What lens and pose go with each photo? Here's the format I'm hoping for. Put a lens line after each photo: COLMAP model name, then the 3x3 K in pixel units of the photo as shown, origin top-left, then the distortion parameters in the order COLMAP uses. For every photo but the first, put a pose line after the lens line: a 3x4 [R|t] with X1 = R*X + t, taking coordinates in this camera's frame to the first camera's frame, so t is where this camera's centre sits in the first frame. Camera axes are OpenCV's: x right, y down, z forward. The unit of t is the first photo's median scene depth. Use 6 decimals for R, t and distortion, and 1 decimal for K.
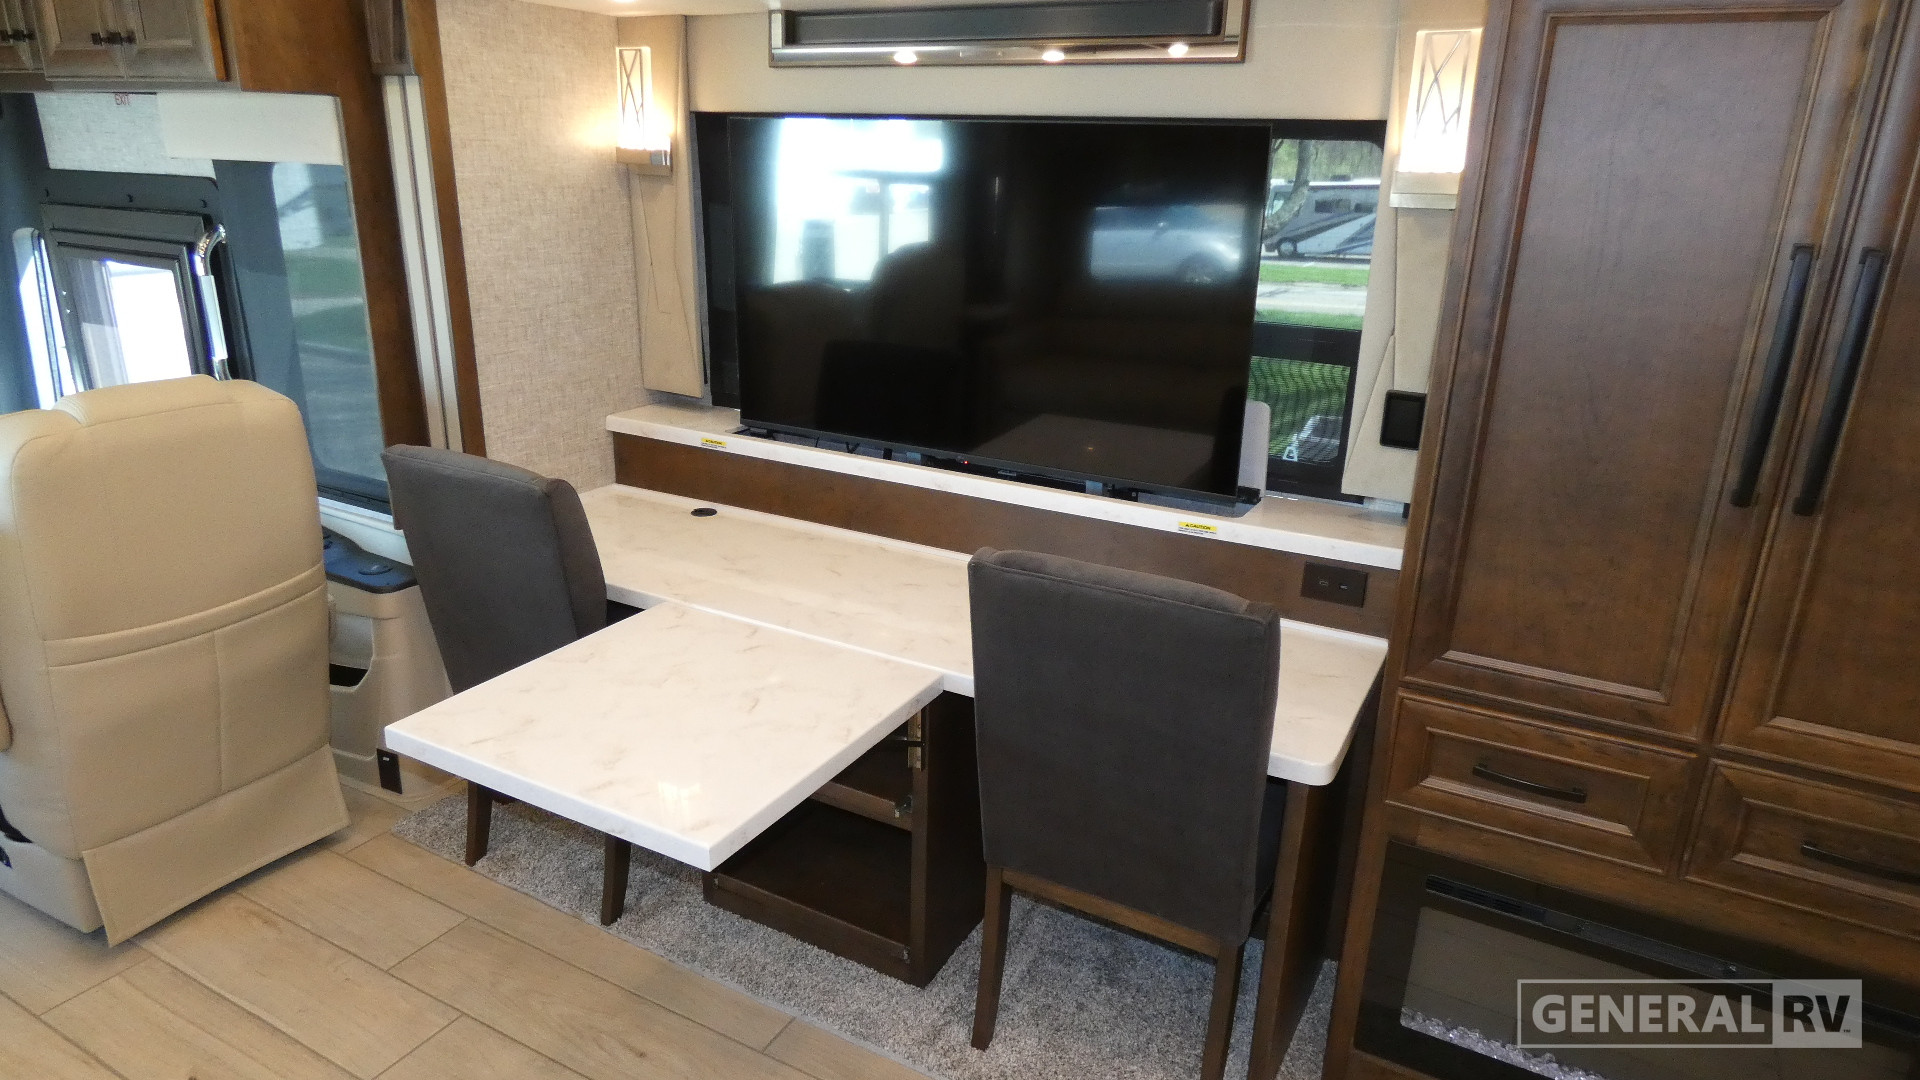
lens RADIAL K [[1148.6, 0, 963.5], [0, 1148.6, 532.7], [0, 0, 1]] dist [-0.004000, -0.002332]
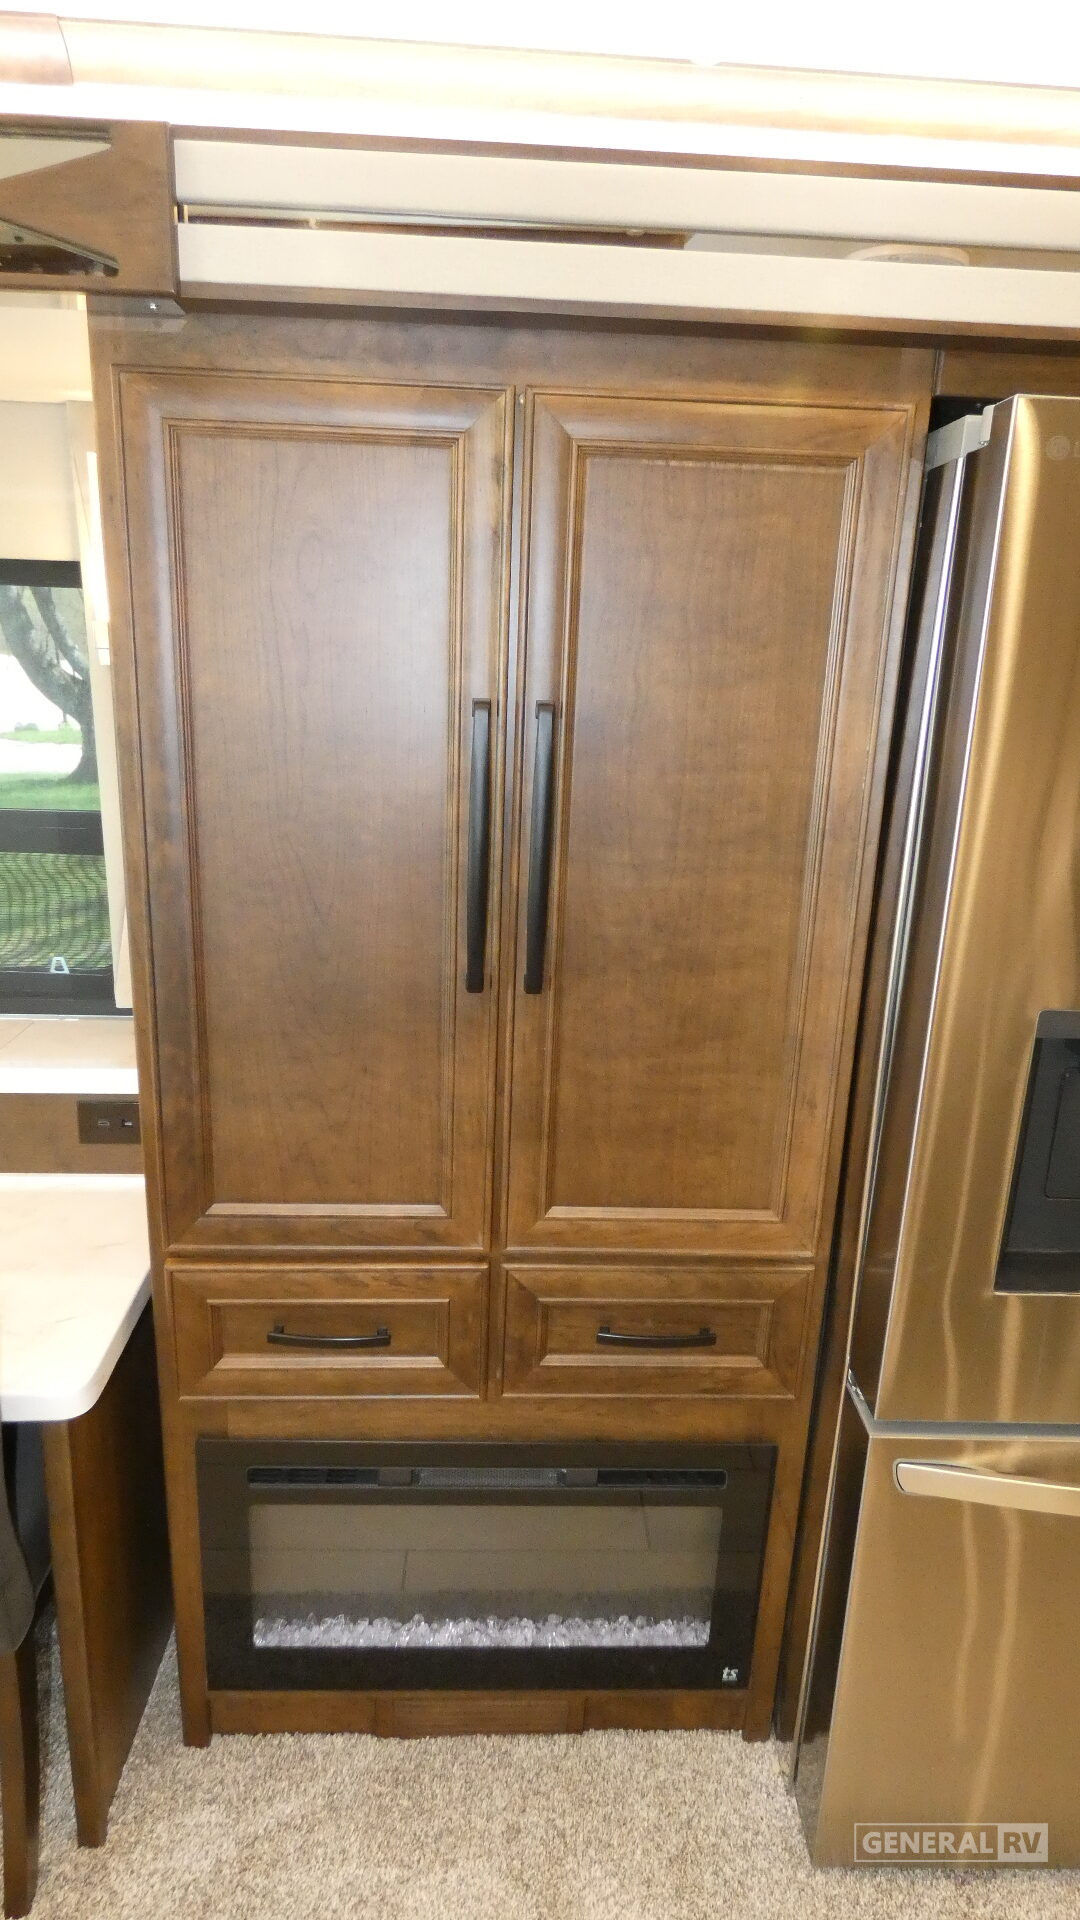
lens RADIAL K [[1148.6, 0, 541.4], [0, 1148.6, 964.6], [0, 0, 1]] dist [-0.004000, -0.002332]
pose [[0.853868, -0.134422, 0.502832, 0.163342], [0.148602, 0.988824, 0.011998, -0.027815], [-0.498825, 0.064477, 0.864301, 0.118152]]
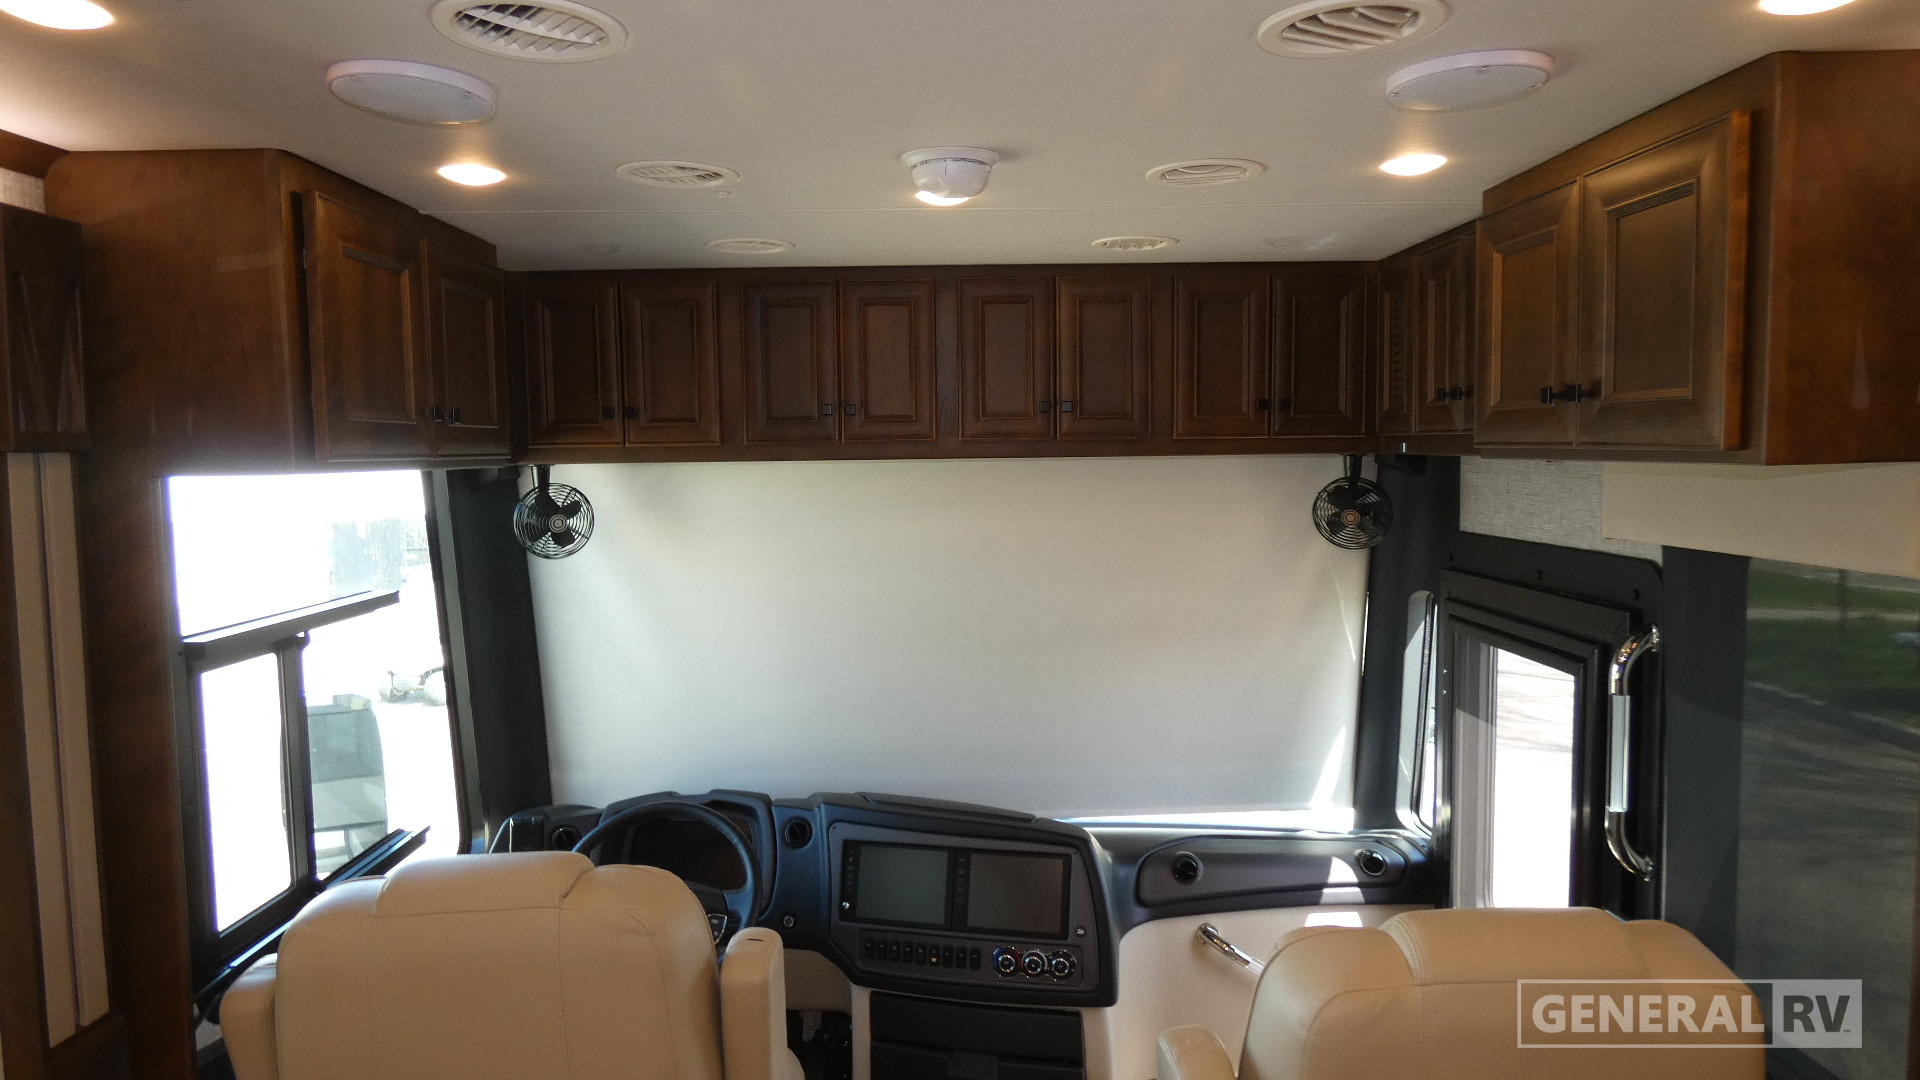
lens RADIAL K [[1148.6, 0, 962.4], [0, 1148.6, 537.0], [0, 0, 1]] dist [-0.004000, -0.002332]
pose [[0.484554, 0.031739, -0.874185, -0.282930], [-0.247441, 0.963501, -0.102174, -0.169029], [0.839035, 0.265818, 0.474721, 0.348720]]
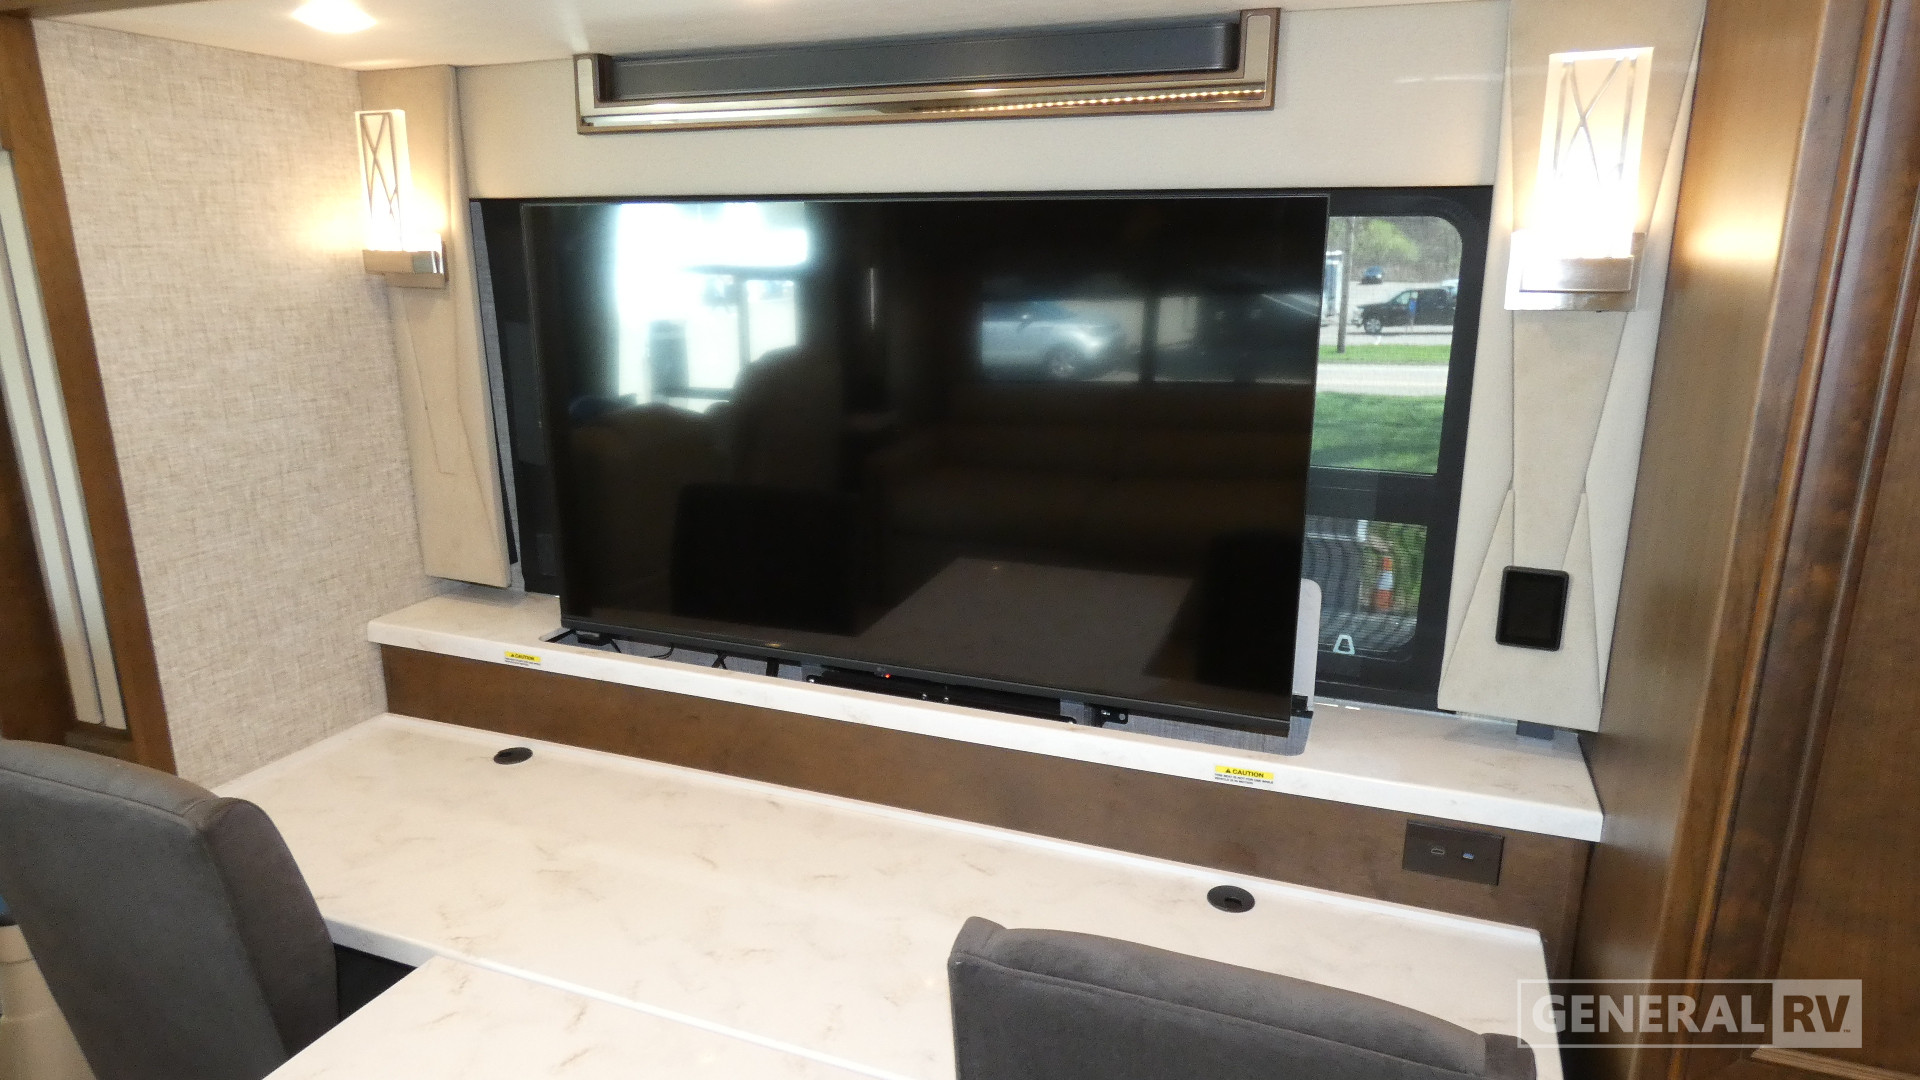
lens RADIAL K [[1148.6, 0, 963.3], [0, 1148.6, 537.4], [0, 0, 1]] dist [-0.004000, -0.002332]
pose [[0.991854, -0.055580, 0.114618, -0.029516], [0.062850, 0.996168, -0.060825, -0.104670], [-0.110798, 0.067534, 0.991546, 0.303364]]
